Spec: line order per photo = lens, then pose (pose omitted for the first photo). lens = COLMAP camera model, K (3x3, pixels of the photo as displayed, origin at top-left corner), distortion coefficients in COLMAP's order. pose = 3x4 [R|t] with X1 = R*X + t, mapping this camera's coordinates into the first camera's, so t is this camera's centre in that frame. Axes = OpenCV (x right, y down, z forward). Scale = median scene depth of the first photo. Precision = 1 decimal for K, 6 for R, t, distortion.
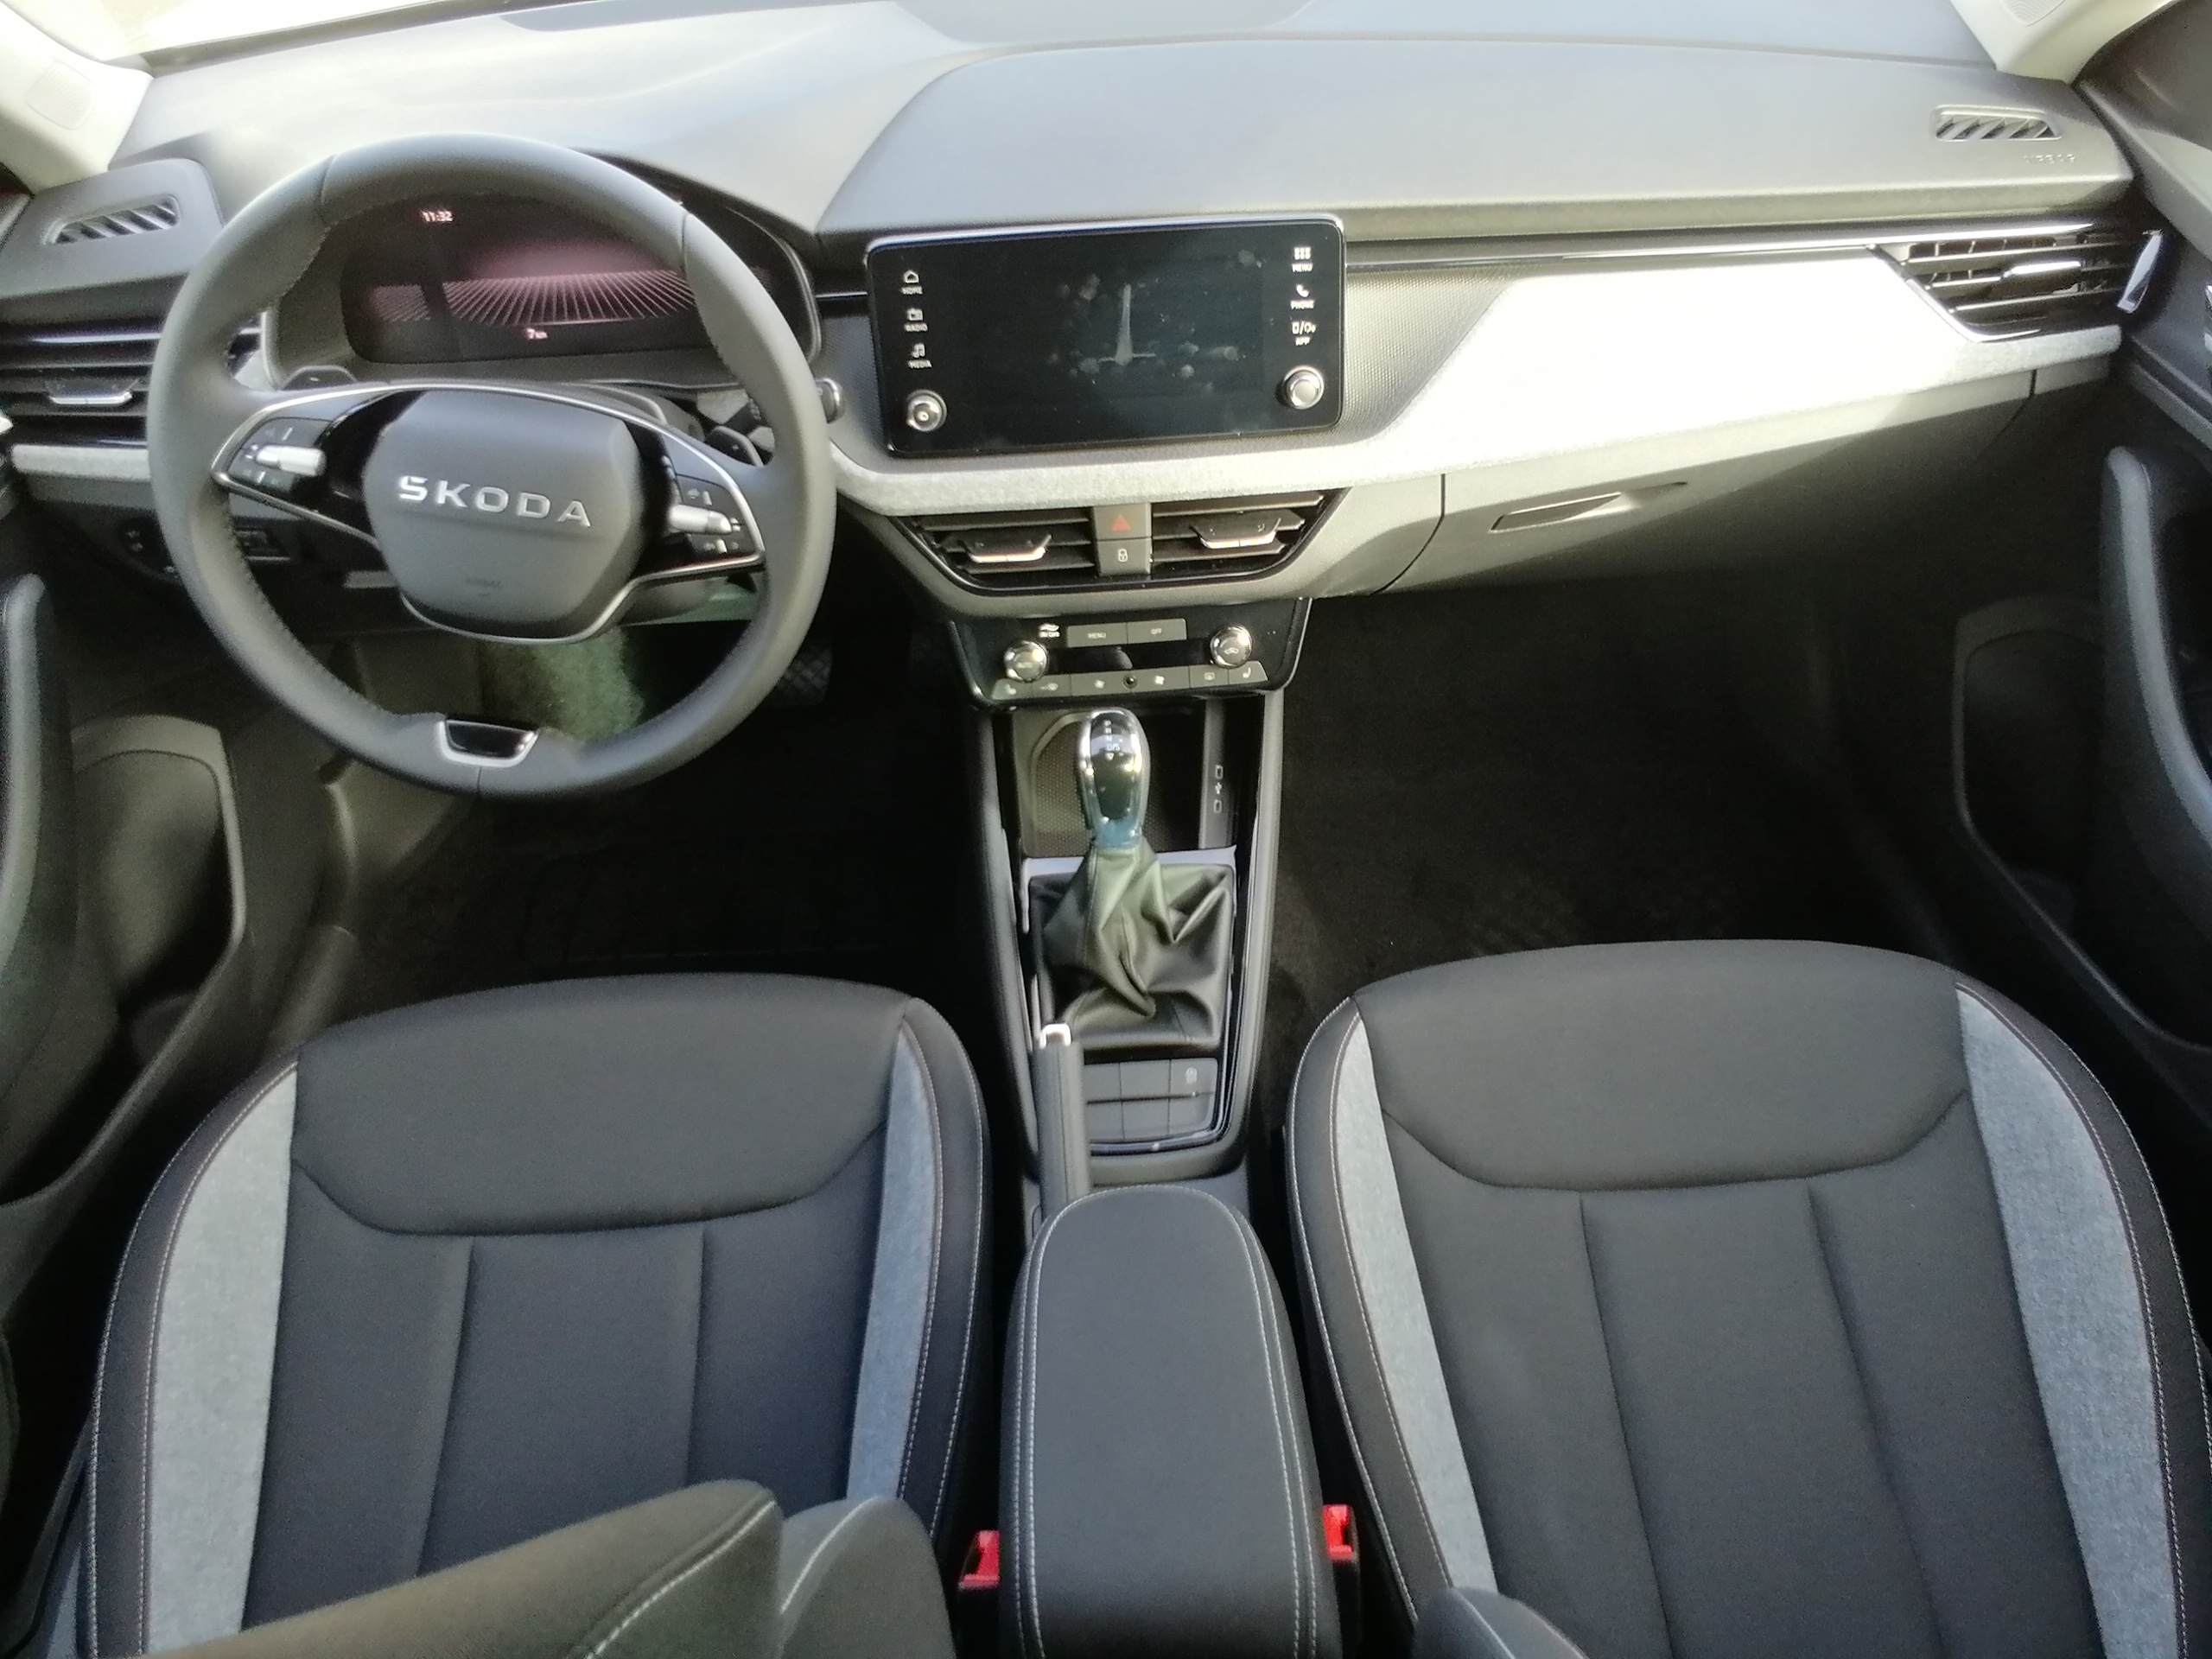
lens RADIAL K [[1759.3, 0, 1131.7], [0, 1759.3, 790.6], [0, 0, 1]] dist [-0.065378, 0.167724]
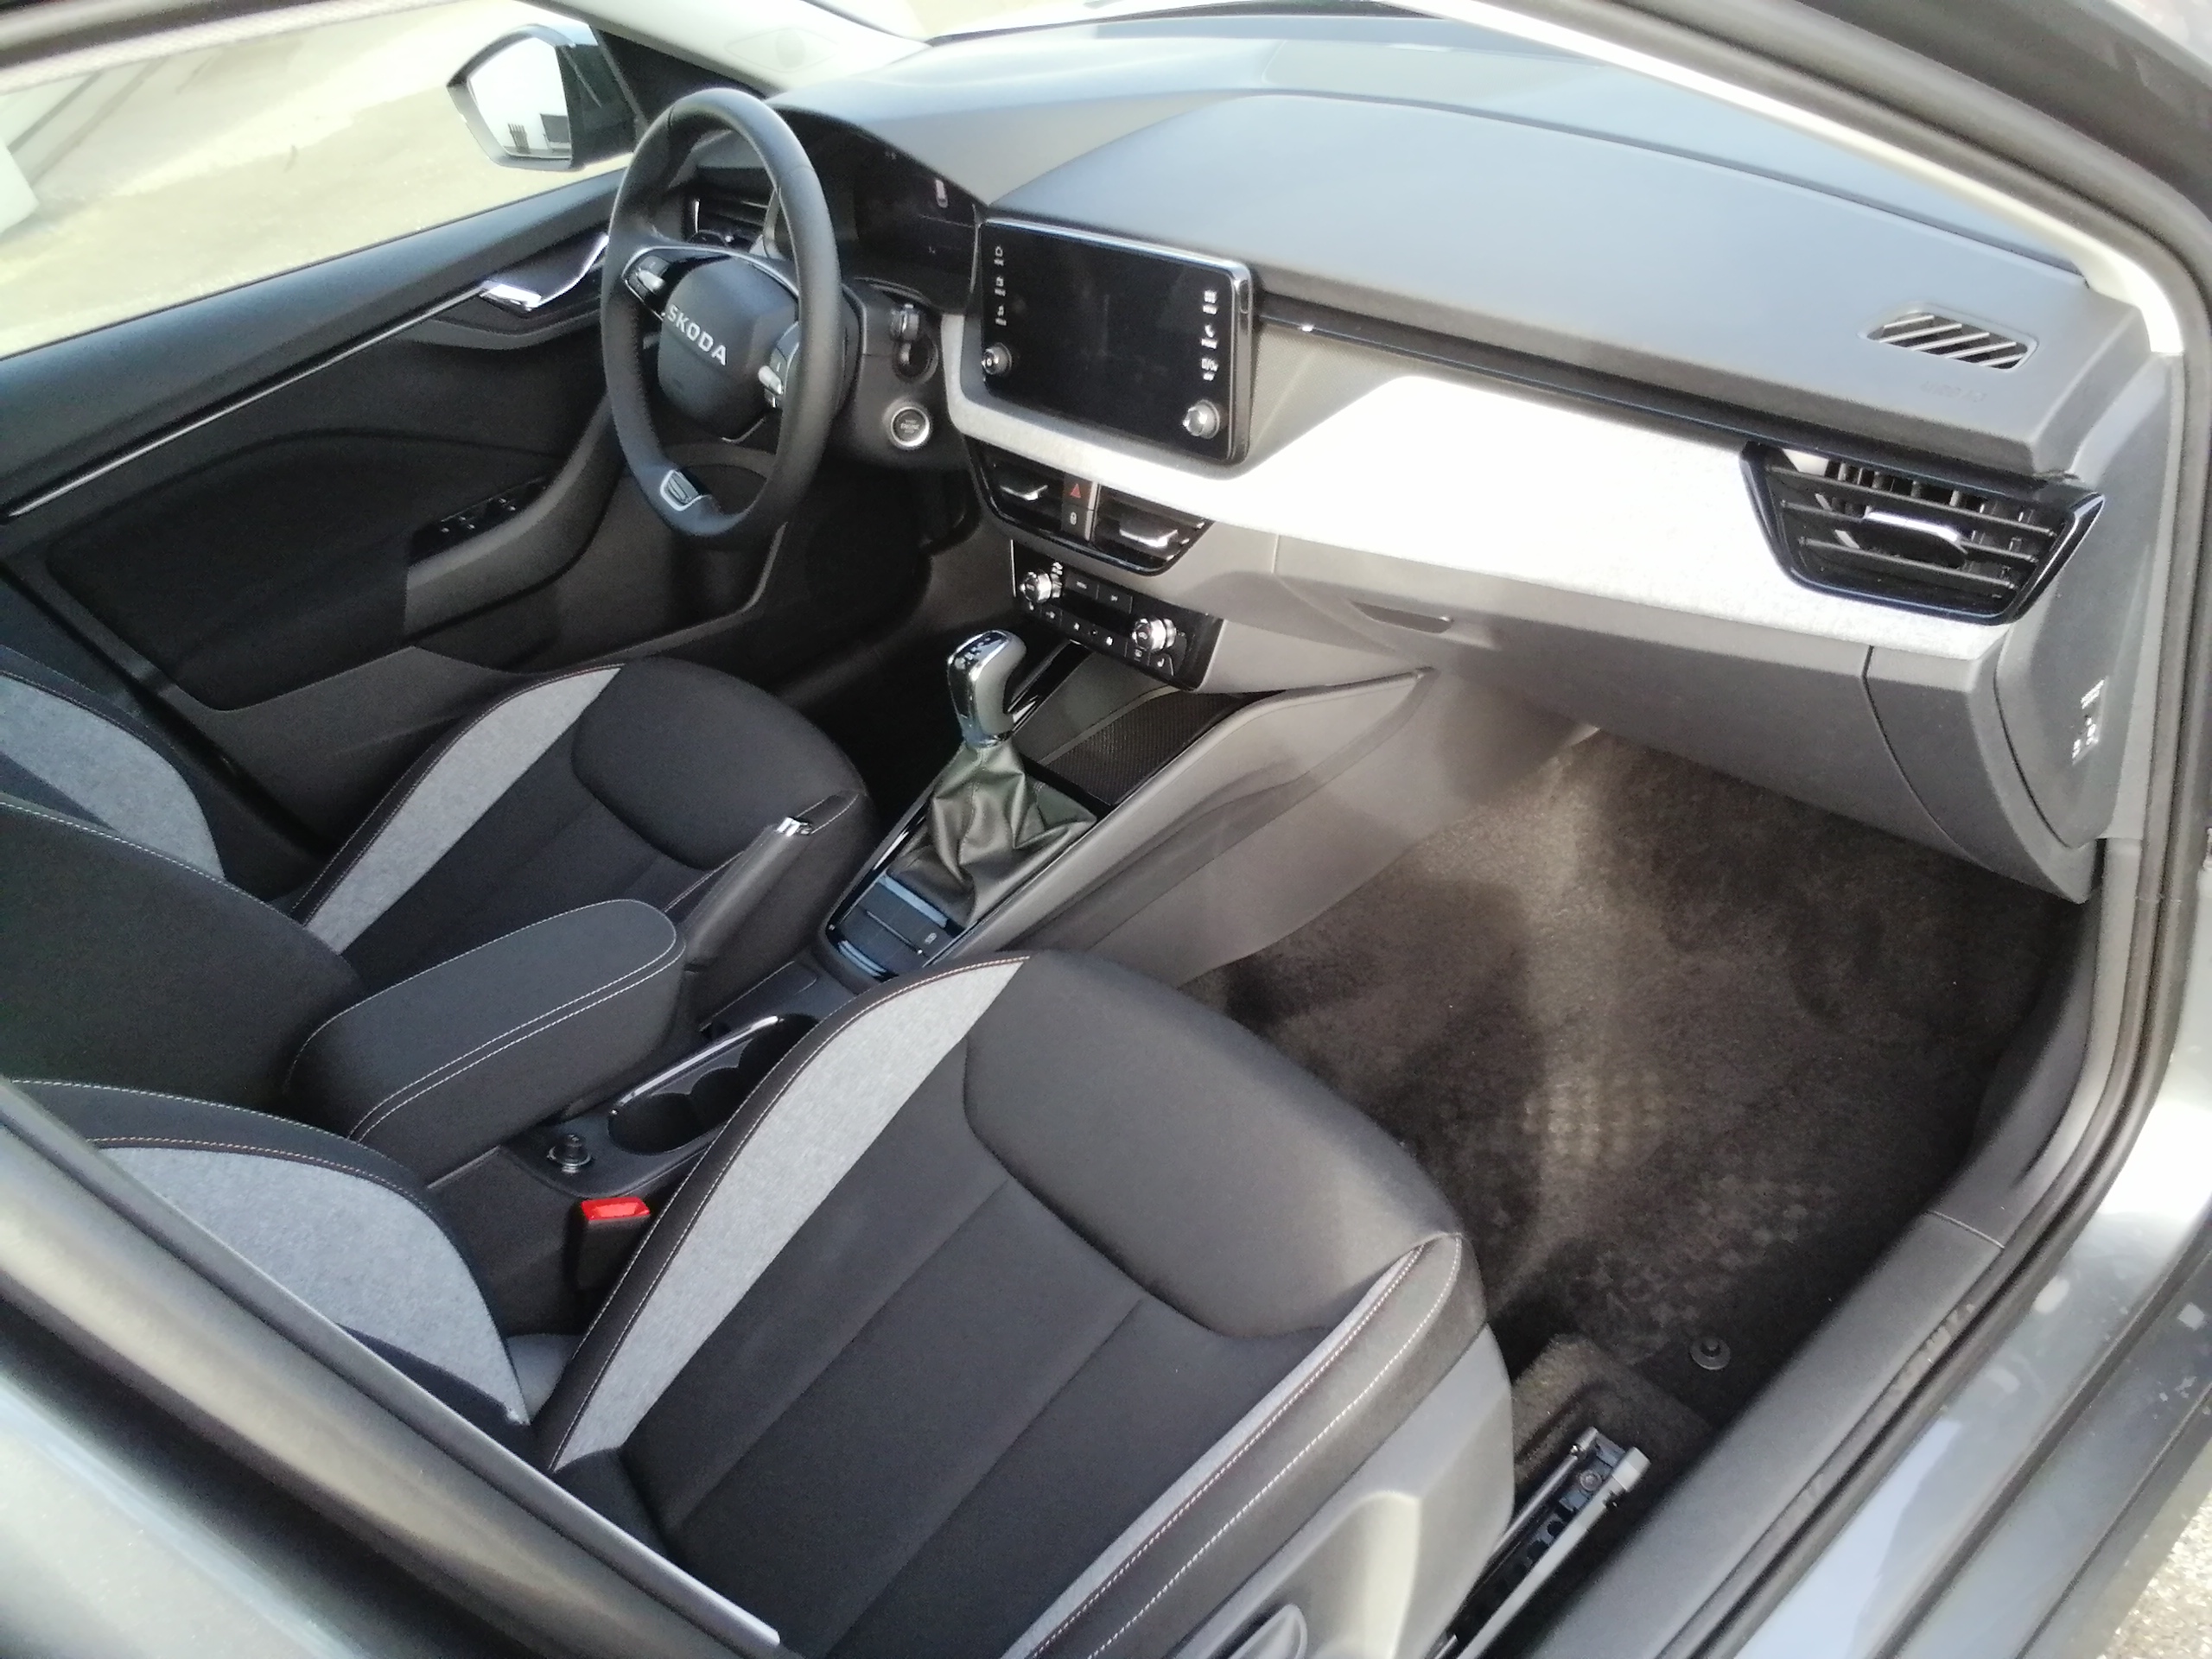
lens RADIAL K [[1759.3, 0, 1131.7], [0, 1759.3, 790.6], [0, 0, 1]] dist [-0.065378, 0.167724]
pose [[0.584182, 0.399931, -0.706248, 0.945878], [-0.394313, 0.900423, 0.183727, -0.207156], [0.709401, 0.171153, 0.683709, 0.265731]]
